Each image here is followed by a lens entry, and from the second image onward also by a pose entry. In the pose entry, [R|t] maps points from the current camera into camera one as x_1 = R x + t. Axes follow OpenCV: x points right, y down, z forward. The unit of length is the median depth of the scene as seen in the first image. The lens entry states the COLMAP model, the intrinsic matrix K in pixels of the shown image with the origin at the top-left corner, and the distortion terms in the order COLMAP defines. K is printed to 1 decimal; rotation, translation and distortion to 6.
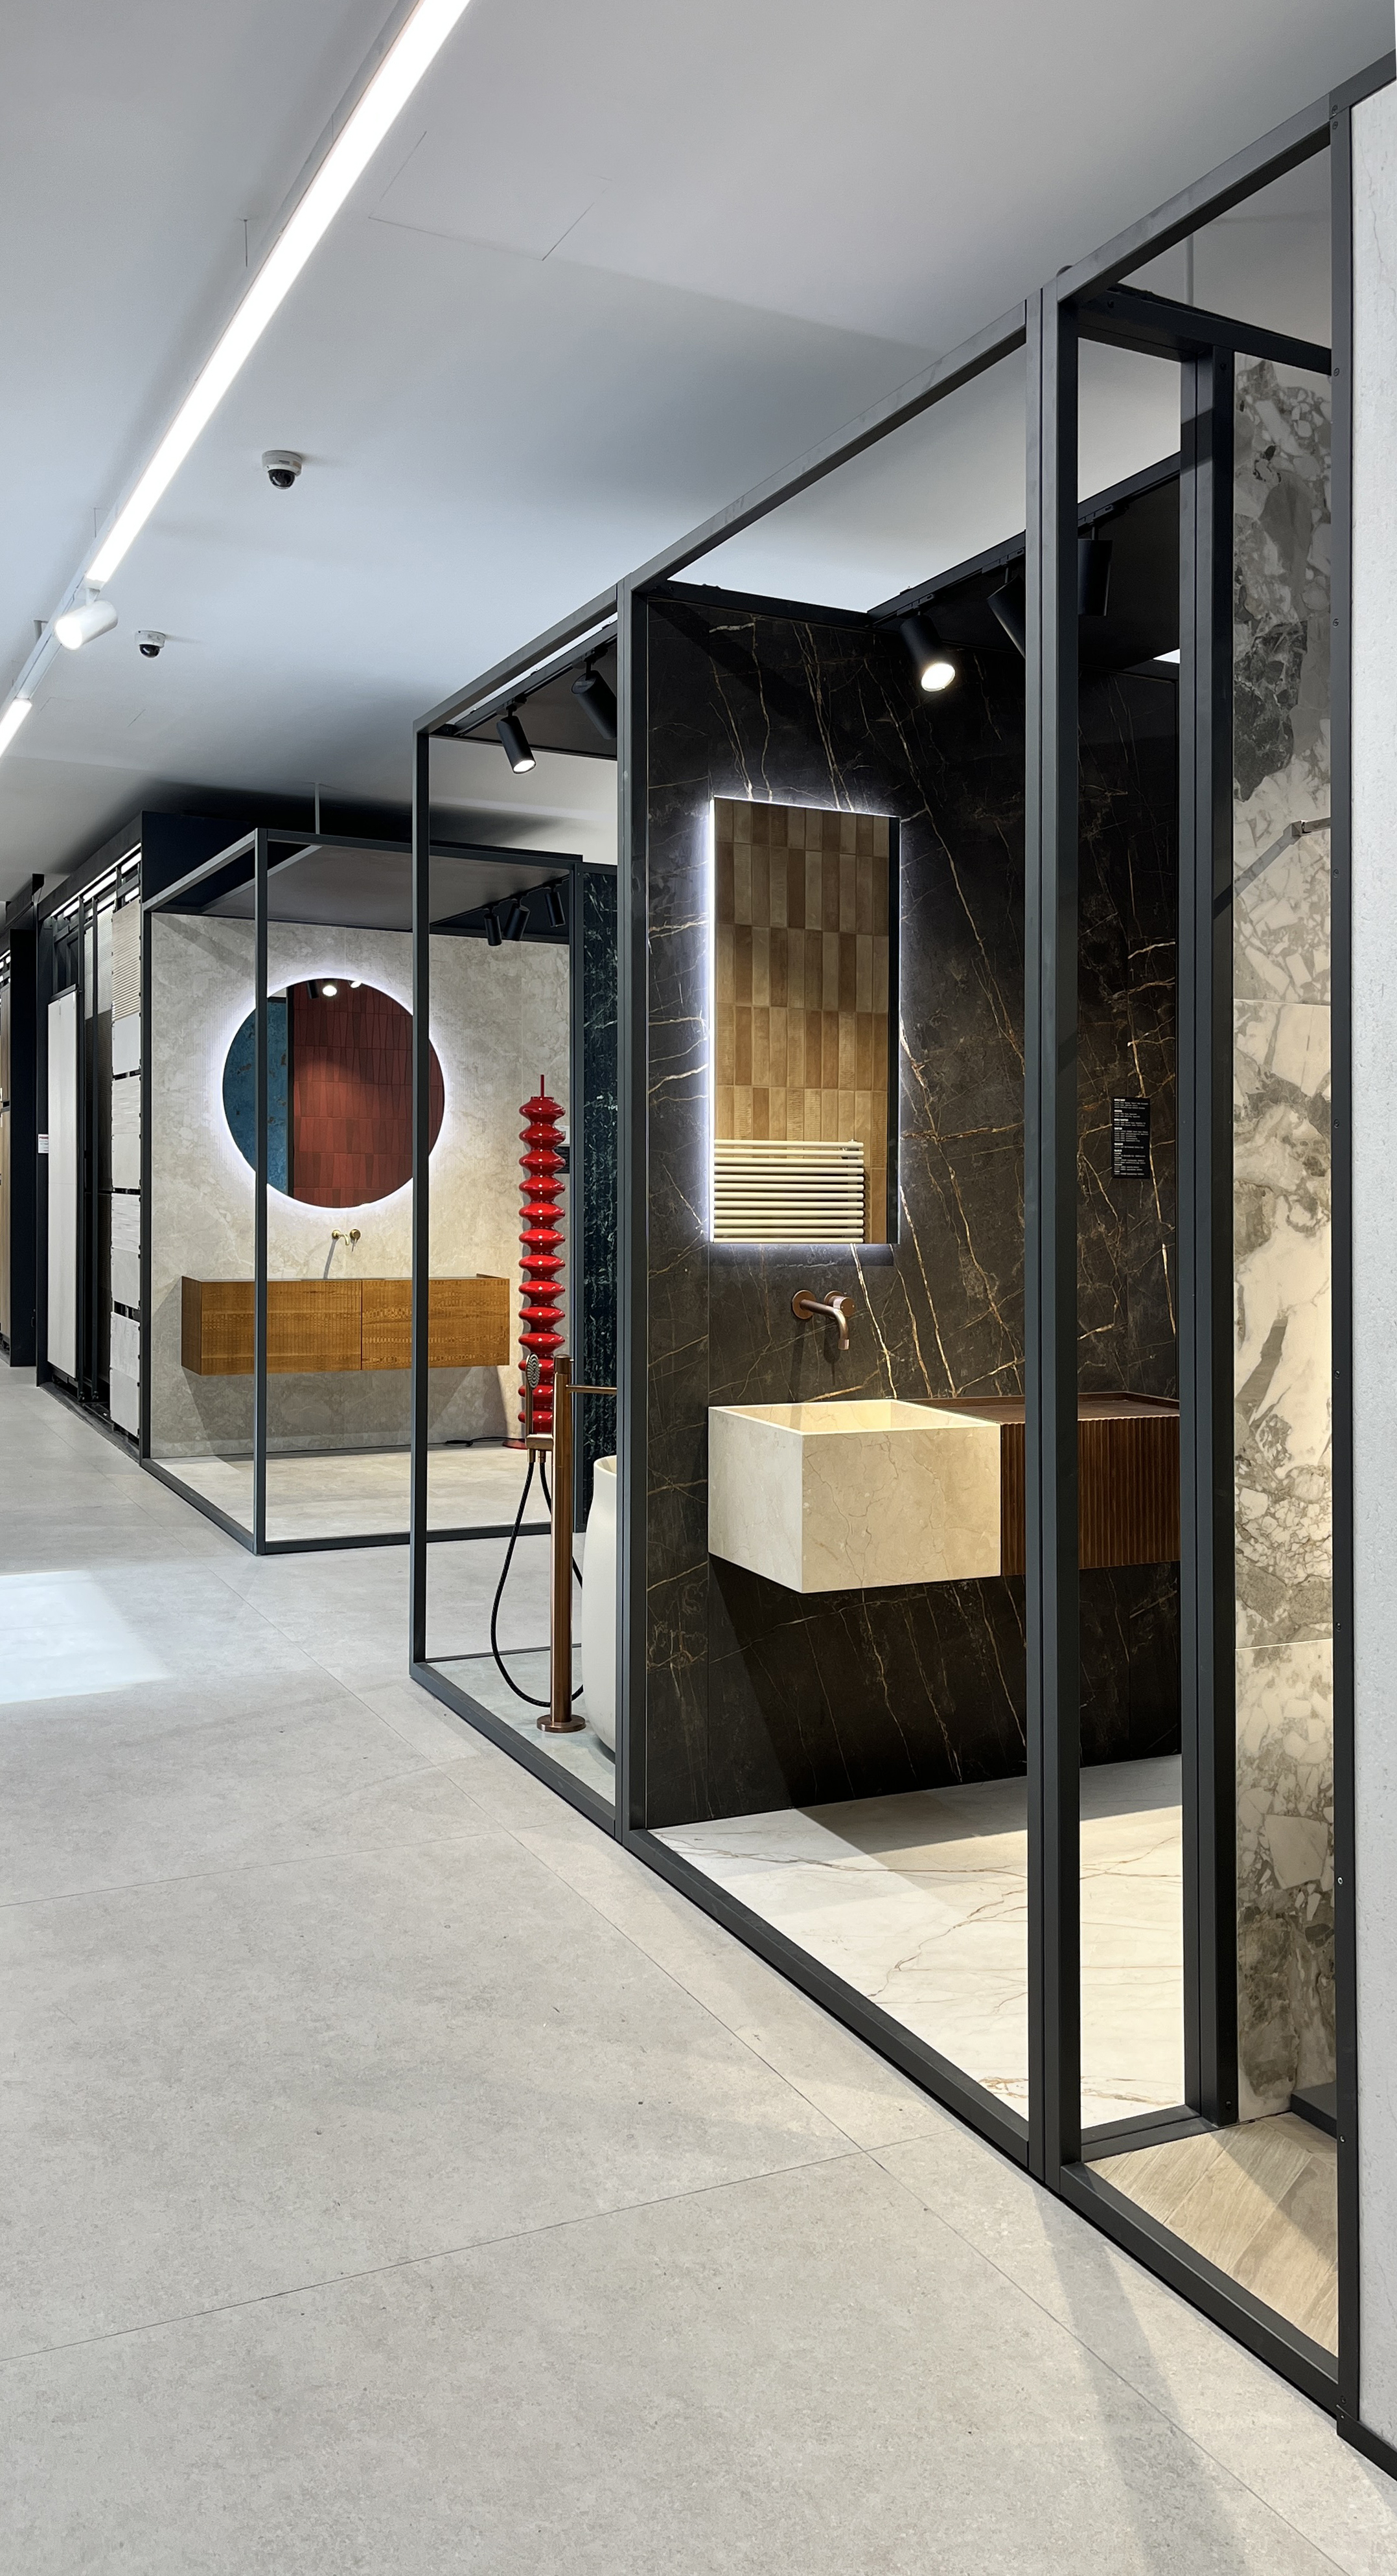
lens RADIAL K [[2032.6, 0, 698.8], [0, 2032.6, 1111.5], [0, 0, 1]] dist [-0.000818, -0.000776]
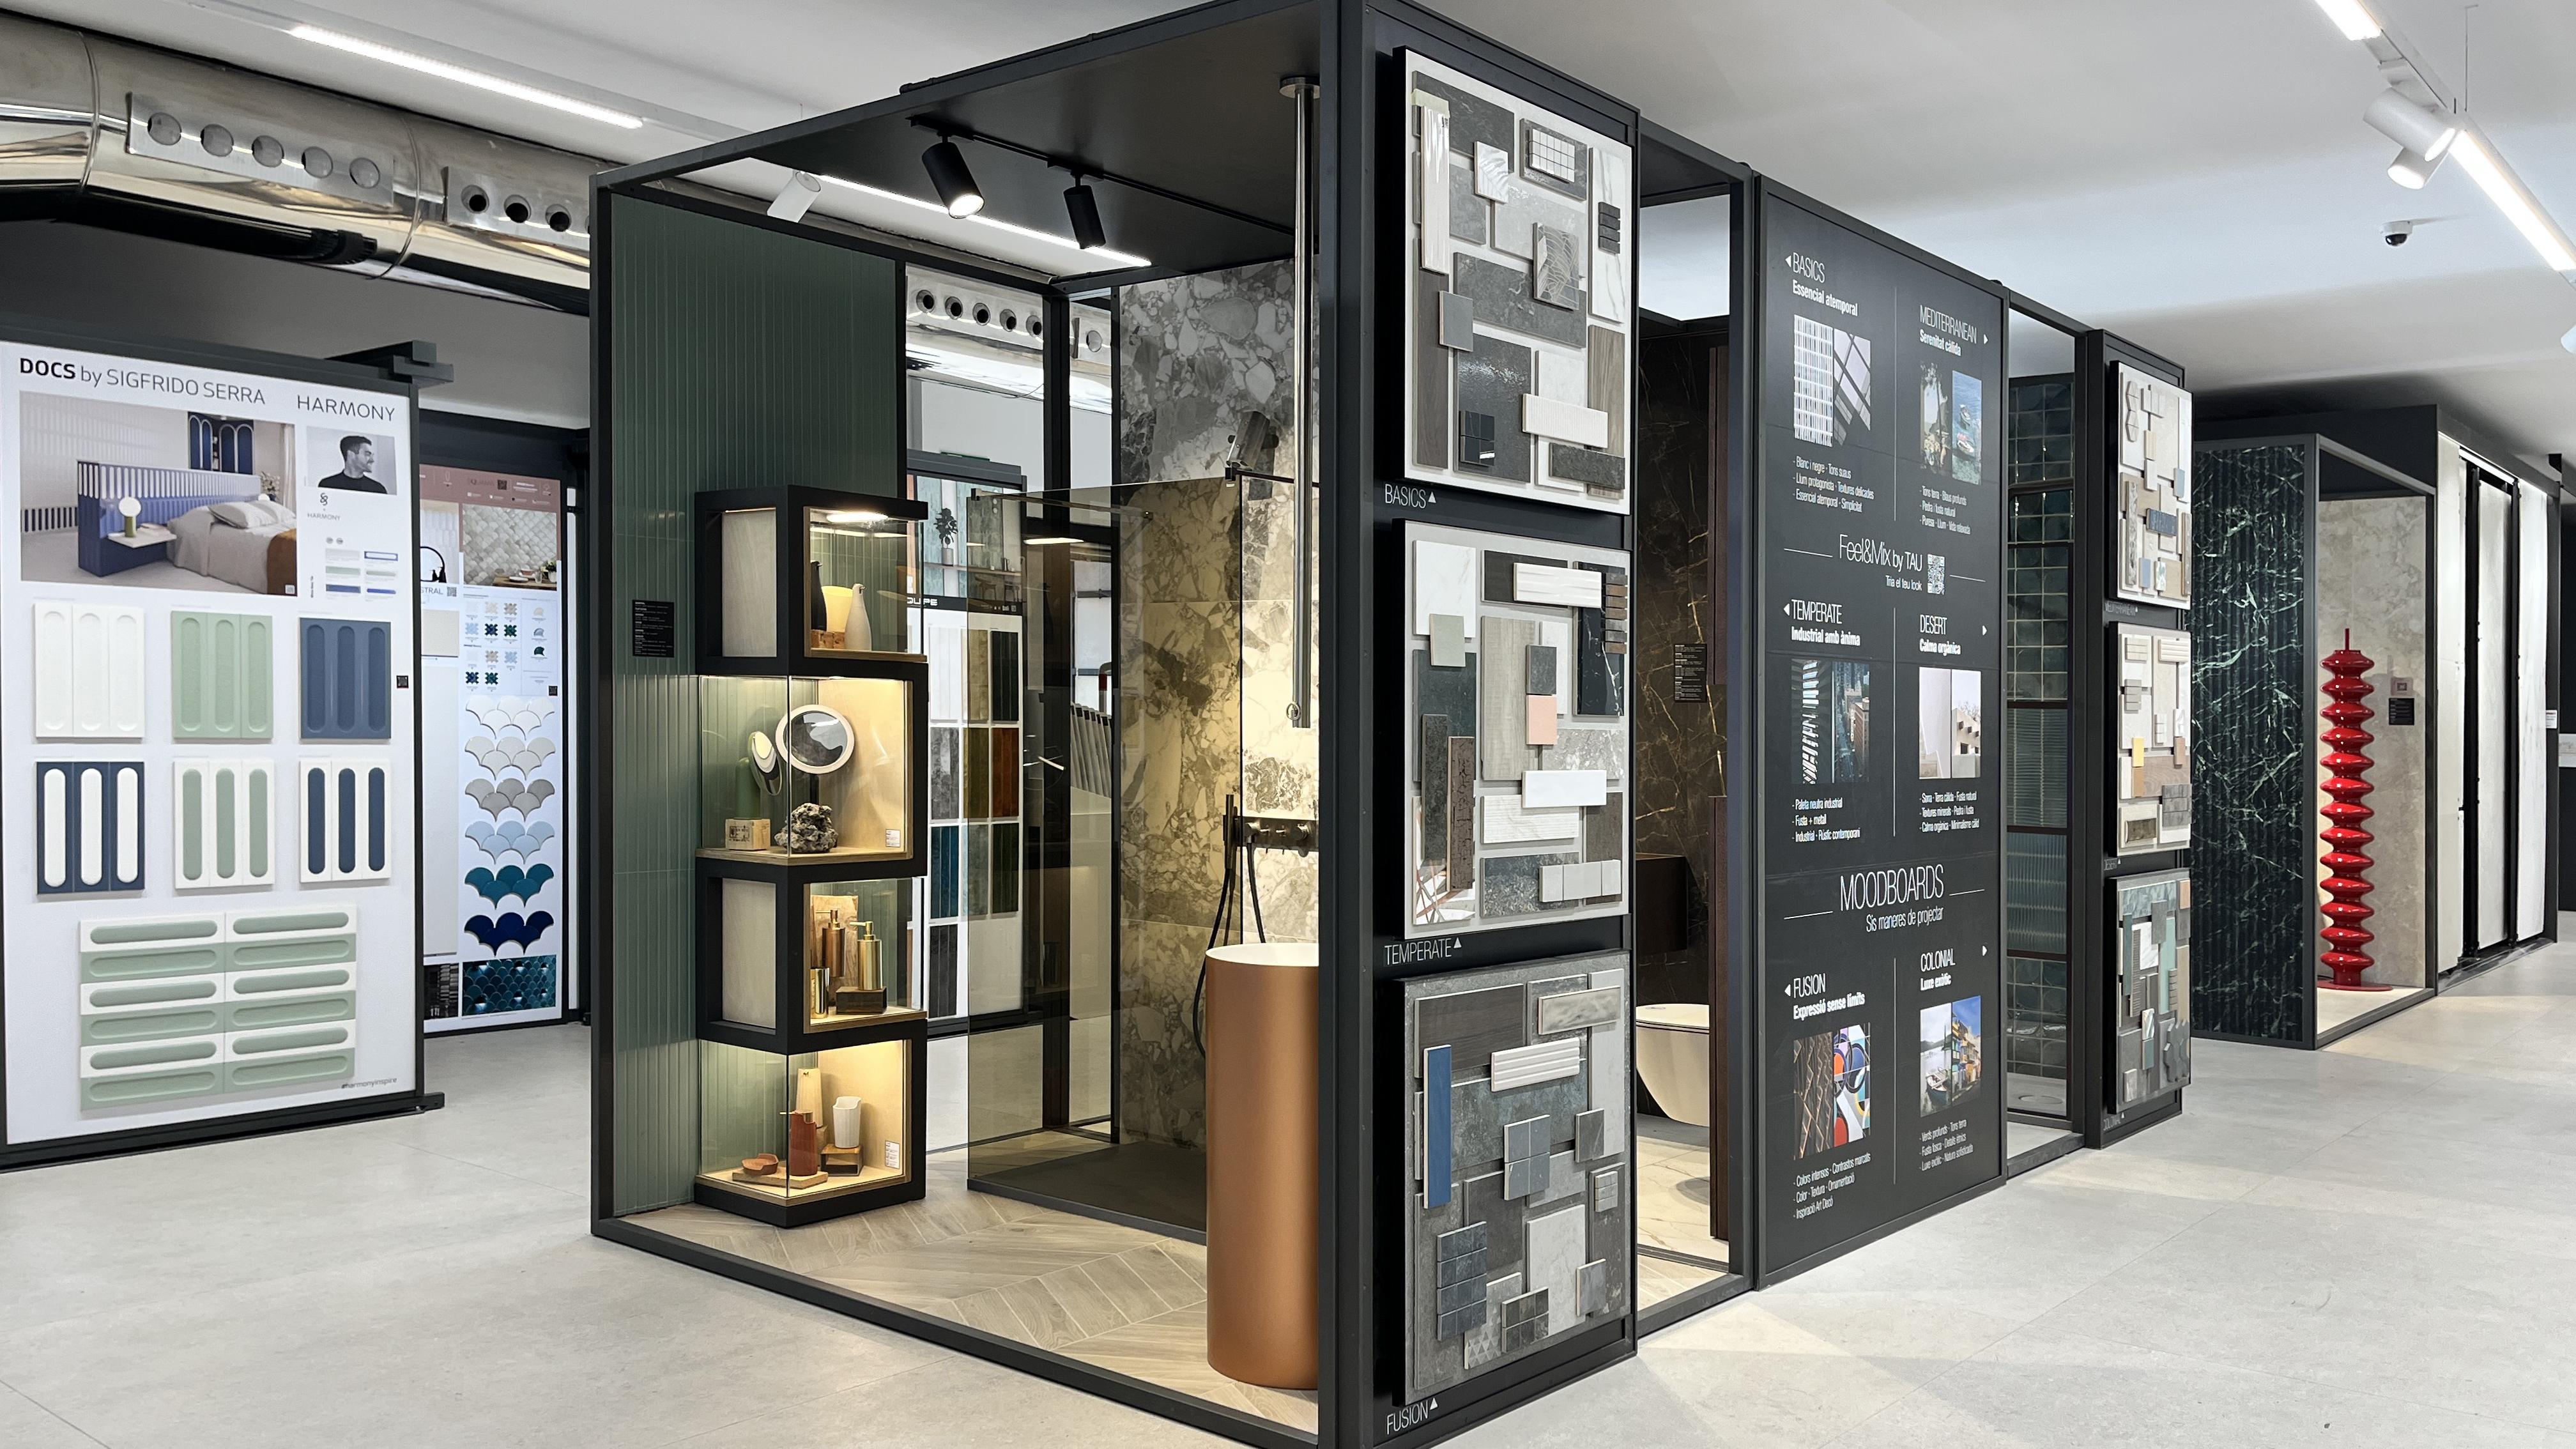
lens RADIAL K [[1938.6, 0, 1296.9], [0, 1938.6, 728.3], [0, 0, 1]] dist [0.002105, -0.000792]
pose [[0.410473, -0.000905, -0.911872, 1.307344], [0.017040, 0.999833, 0.006679, 0.037308], [0.911714, -0.018280, 0.410419, 0.217927]]
